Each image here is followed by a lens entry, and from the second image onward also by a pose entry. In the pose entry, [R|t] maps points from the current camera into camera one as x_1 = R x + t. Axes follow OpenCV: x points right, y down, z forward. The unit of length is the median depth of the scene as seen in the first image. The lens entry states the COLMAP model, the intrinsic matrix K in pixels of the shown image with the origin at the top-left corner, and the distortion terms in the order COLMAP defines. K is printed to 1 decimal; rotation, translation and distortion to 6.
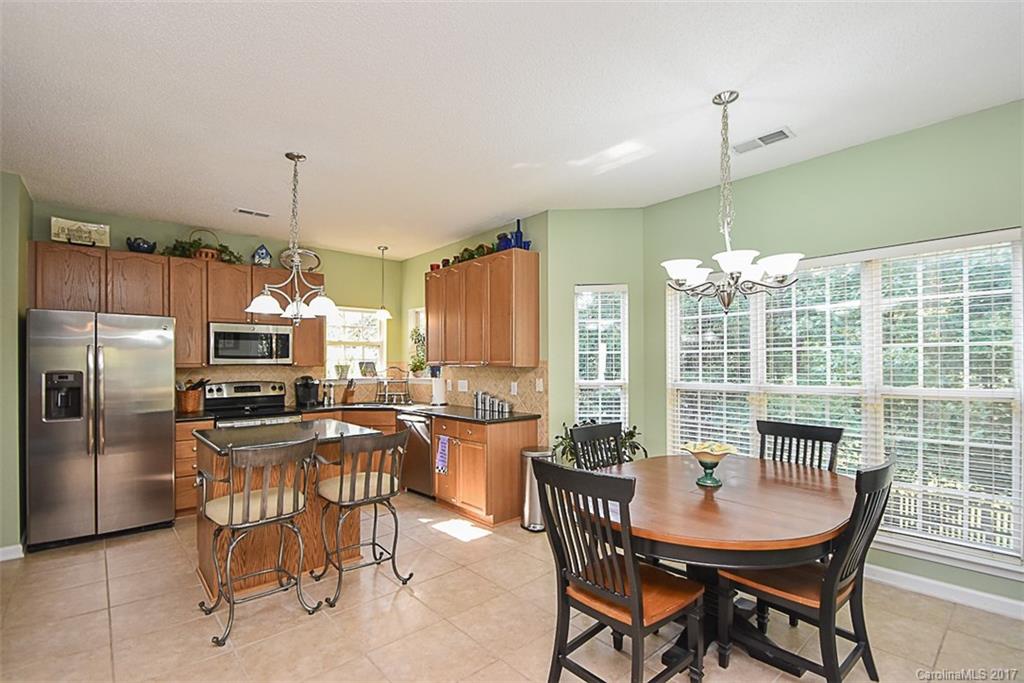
lens RADIAL K [[471.0, 0, 501.8], [0, 471.0, 368.7], [0, 0, 1]] dist [0.001497, 0.000216]
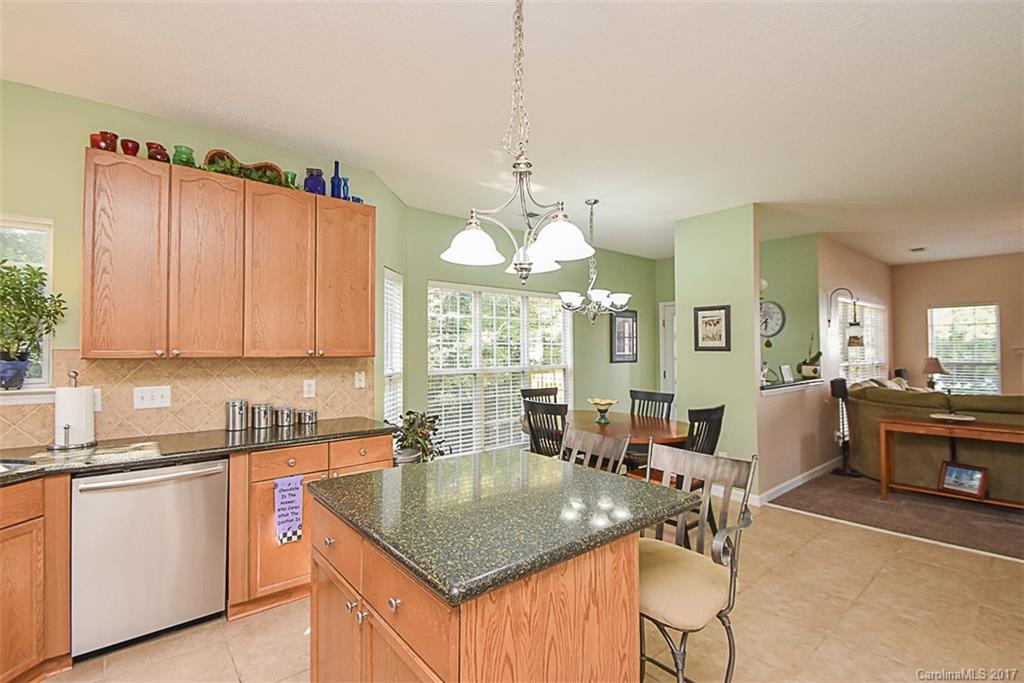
lens RADIAL K [[470.6, 0, 508.6], [0, 470.6, 346.1], [0, 0, 1]] dist [0.002369, 0.000345]
pose [[-0.001167, 0.001806, 0.999998, -0.636632], [0.003439, 0.999992, -0.001802, -0.018570], [-0.999993, 0.003437, -0.001173, 0.647263]]
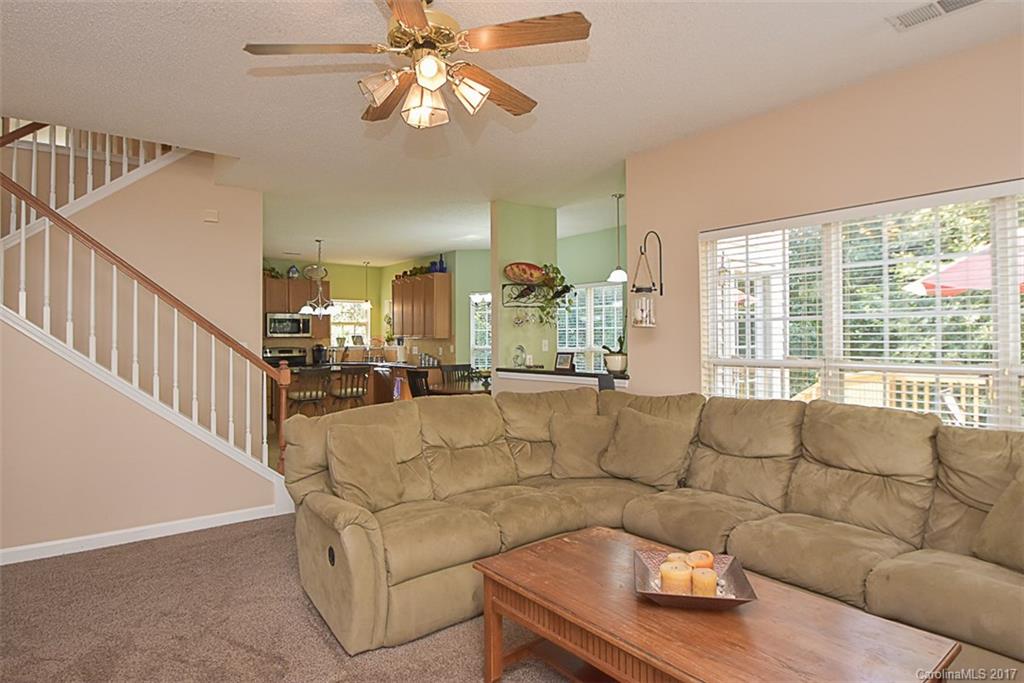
lens RADIAL K [[557.1, 0, 511.3], [0, 557.1, 342.1], [0, 0, 1]] dist [-0.000407, -0.000037]
pose [[0.999560, -0.000132, -0.029650, 0.314826], [0.000075, 0.999998, -0.001923, 0.012463], [0.029650, 0.001920, 0.999559, -0.932176]]
